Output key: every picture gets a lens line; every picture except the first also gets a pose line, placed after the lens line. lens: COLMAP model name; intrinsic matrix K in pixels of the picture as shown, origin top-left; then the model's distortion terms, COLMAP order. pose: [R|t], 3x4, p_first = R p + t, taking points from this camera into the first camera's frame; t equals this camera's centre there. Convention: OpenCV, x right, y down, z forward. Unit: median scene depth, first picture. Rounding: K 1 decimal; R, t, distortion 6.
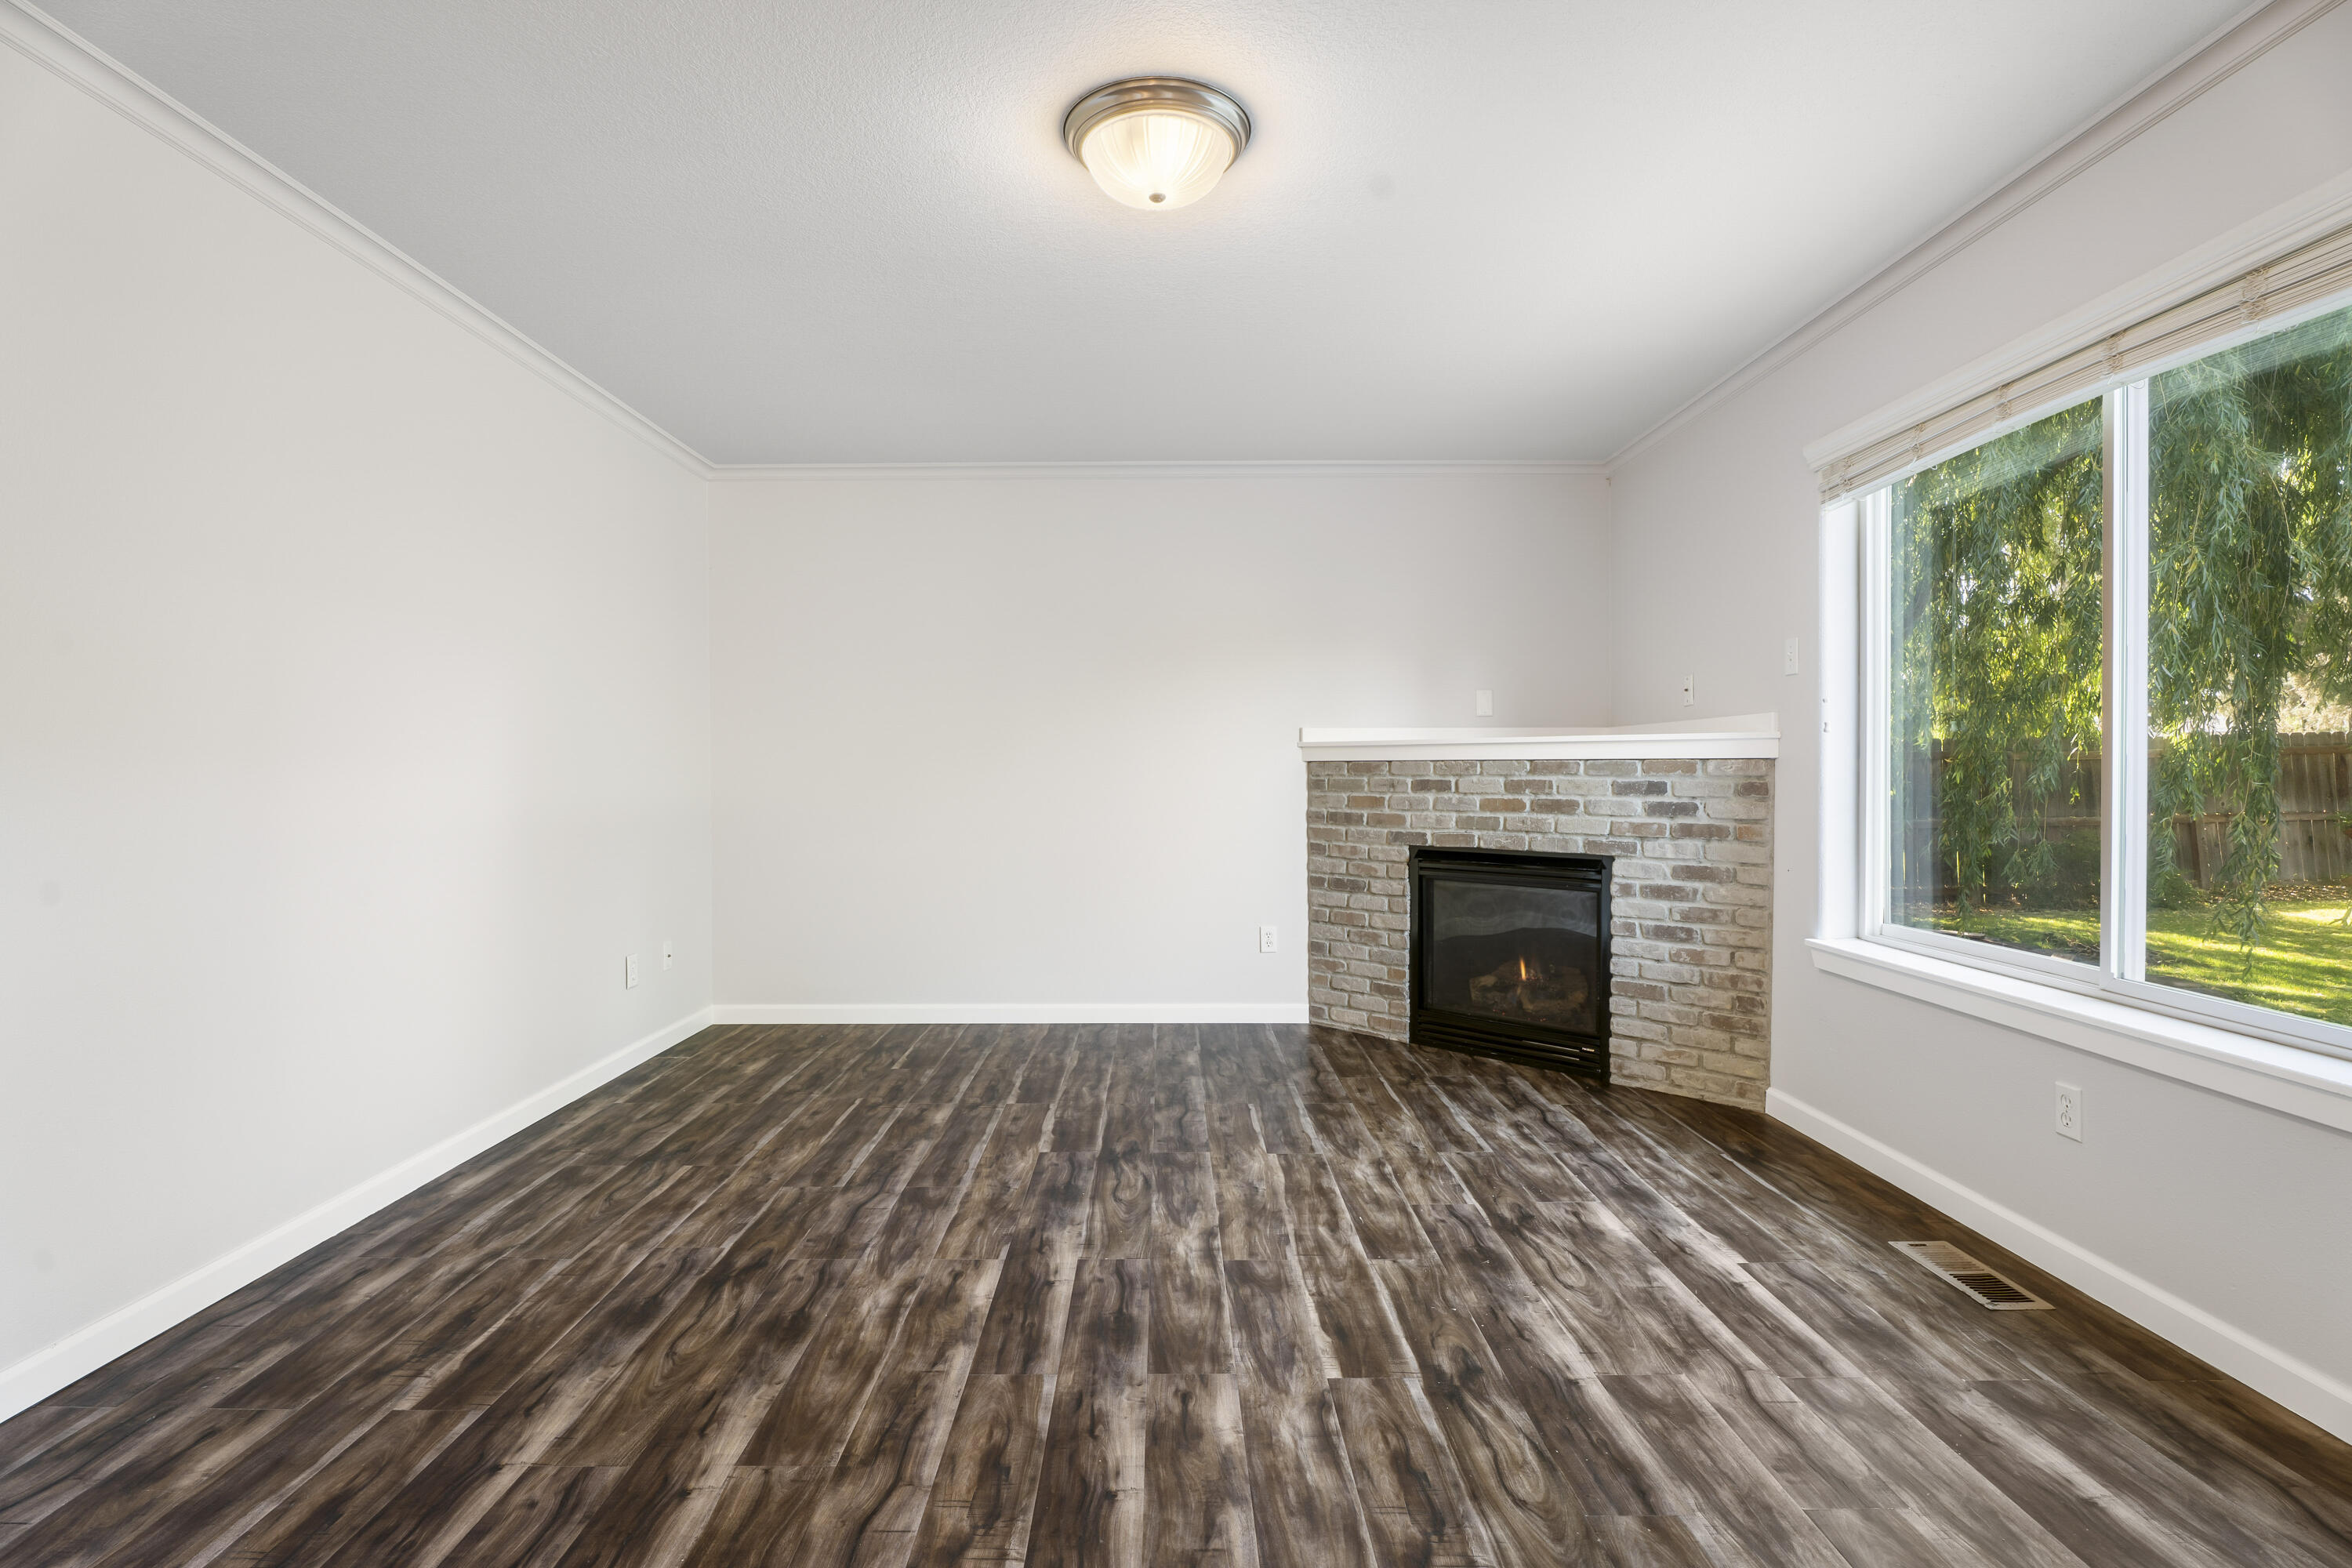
lens RADIAL K [[1090.0, 0, 1151.4], [0, 1090.0, 771.8], [0, 0, 1]] dist [0.003416, 0.000120]
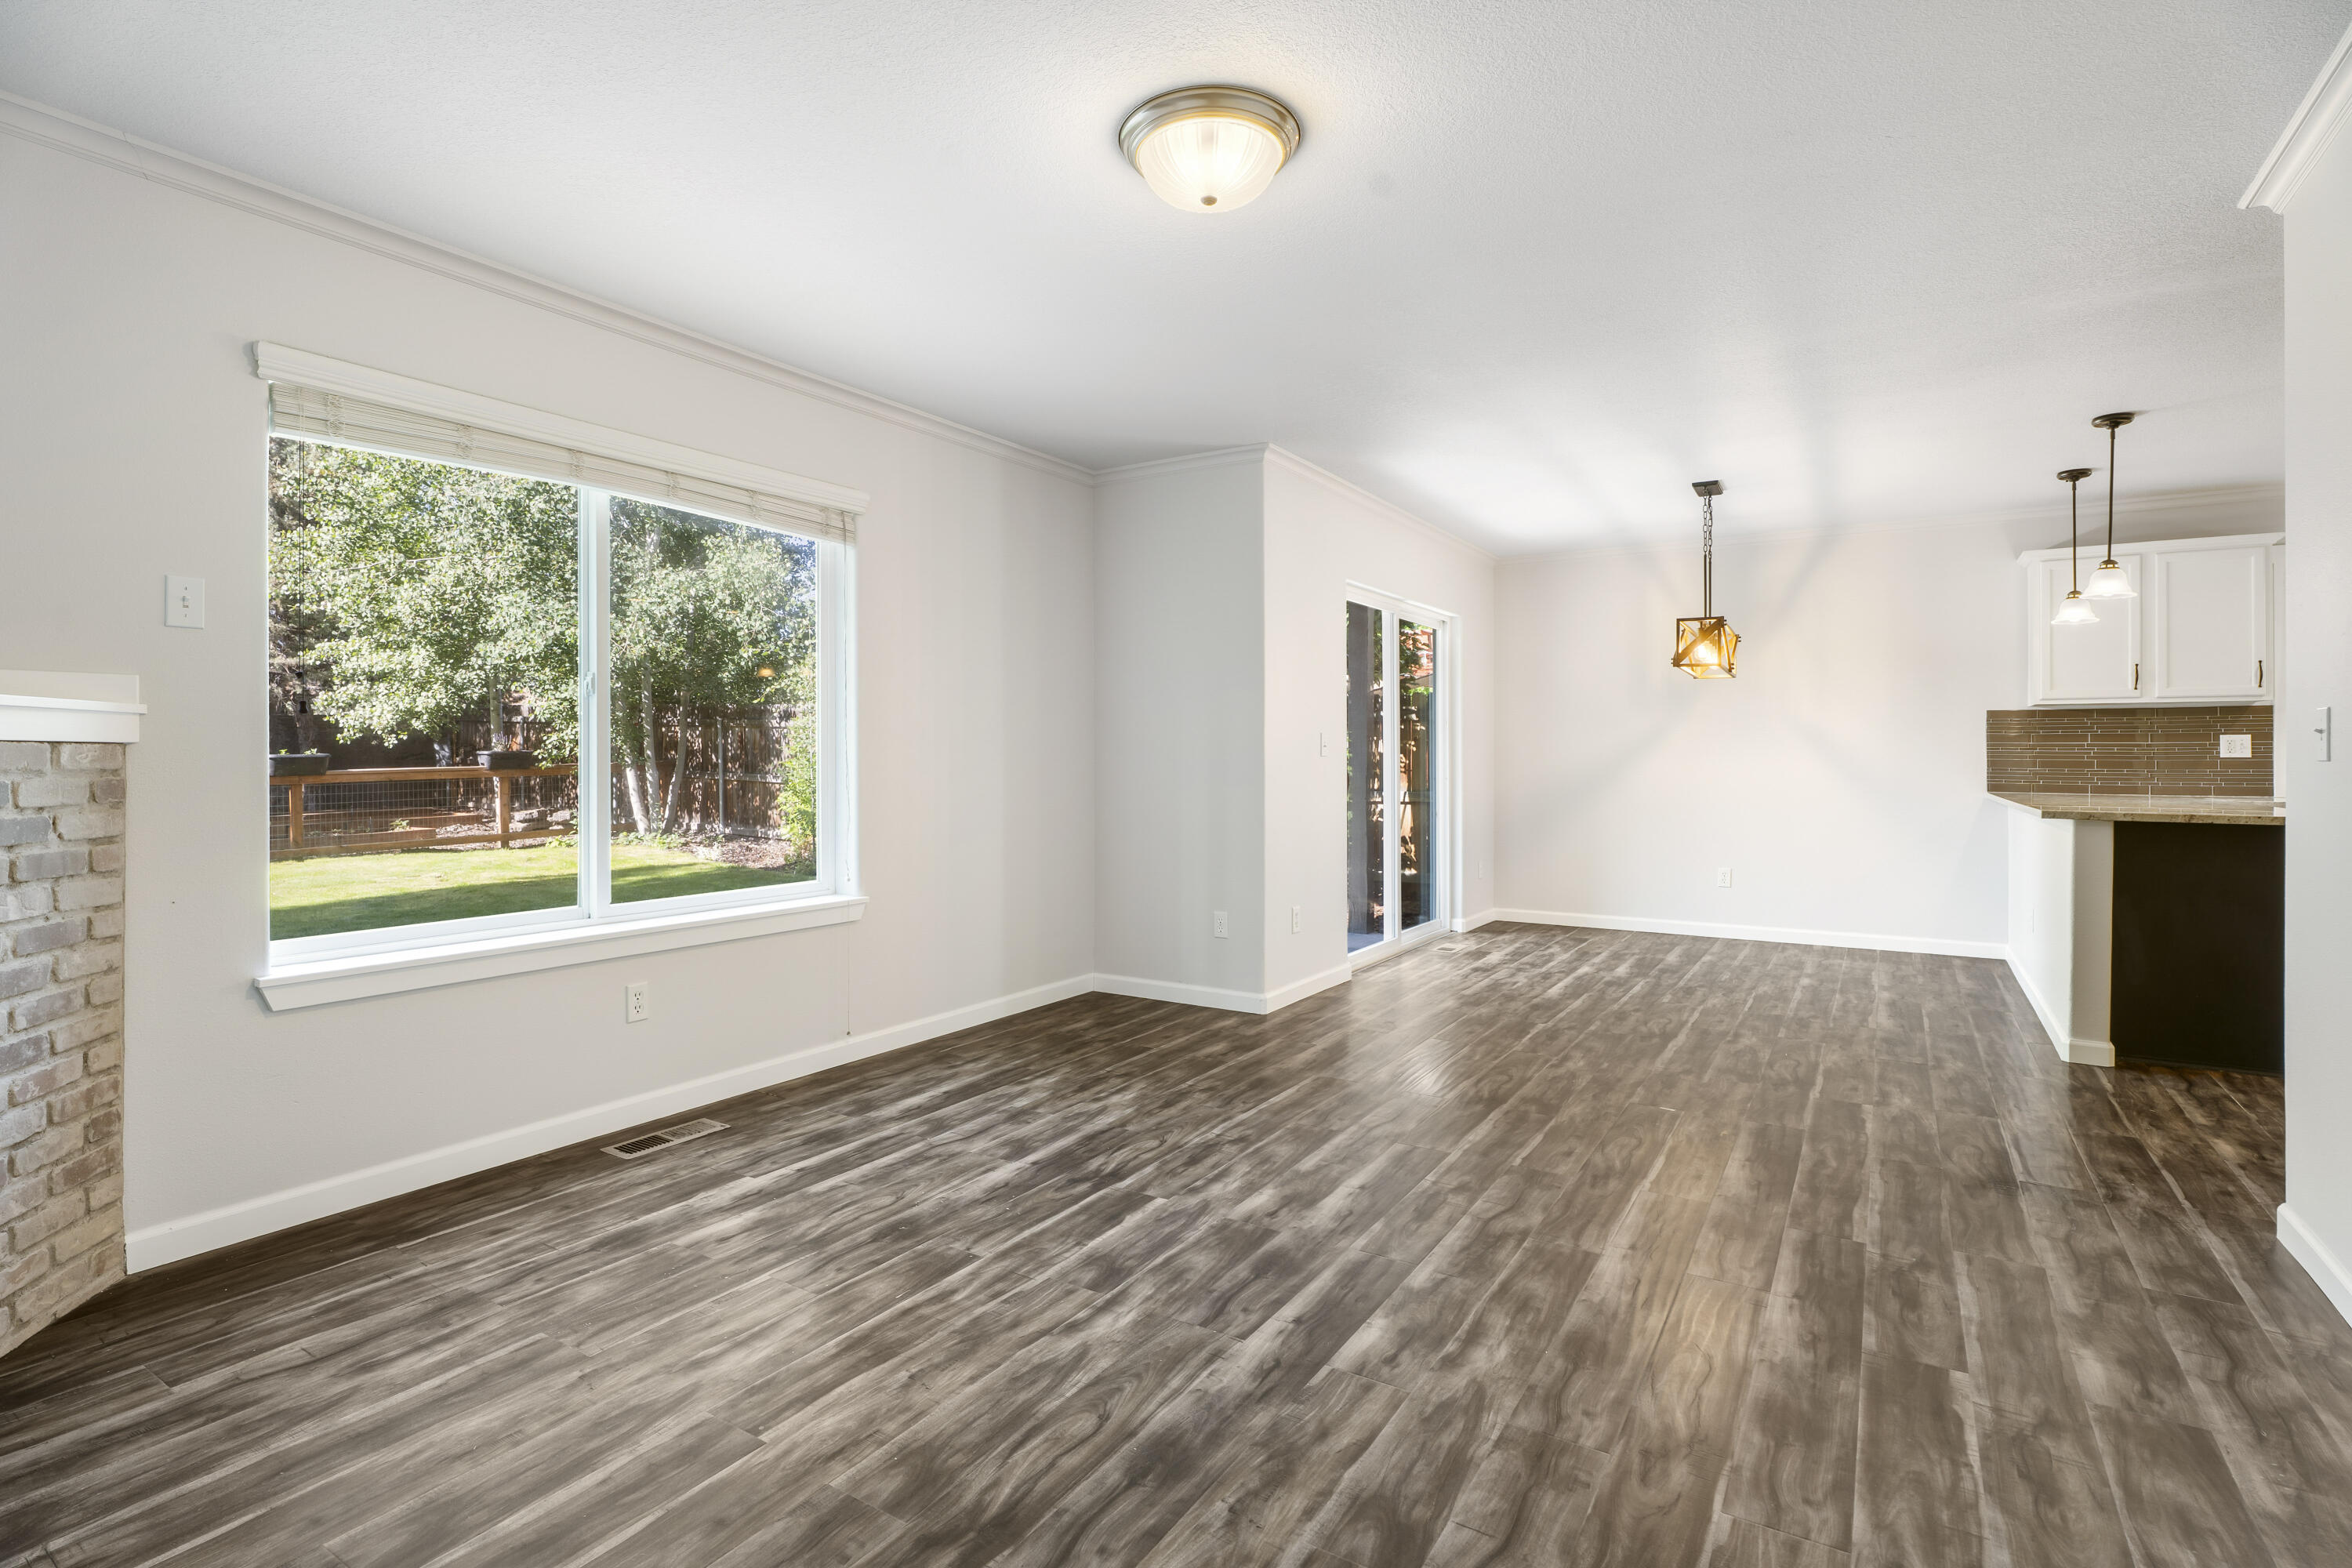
lens RADIAL K [[1090.0, 0, 1161.7], [0, 1090.0, 767.5], [0, 0, 1]] dist [0.003416, 0.000120]
pose [[-0.834523, -0.001771, 0.550970, -0.494788], [0.003761, 0.999953, 0.008912, -0.001467], [-0.550960, 0.009509, -0.834477, 1.801175]]
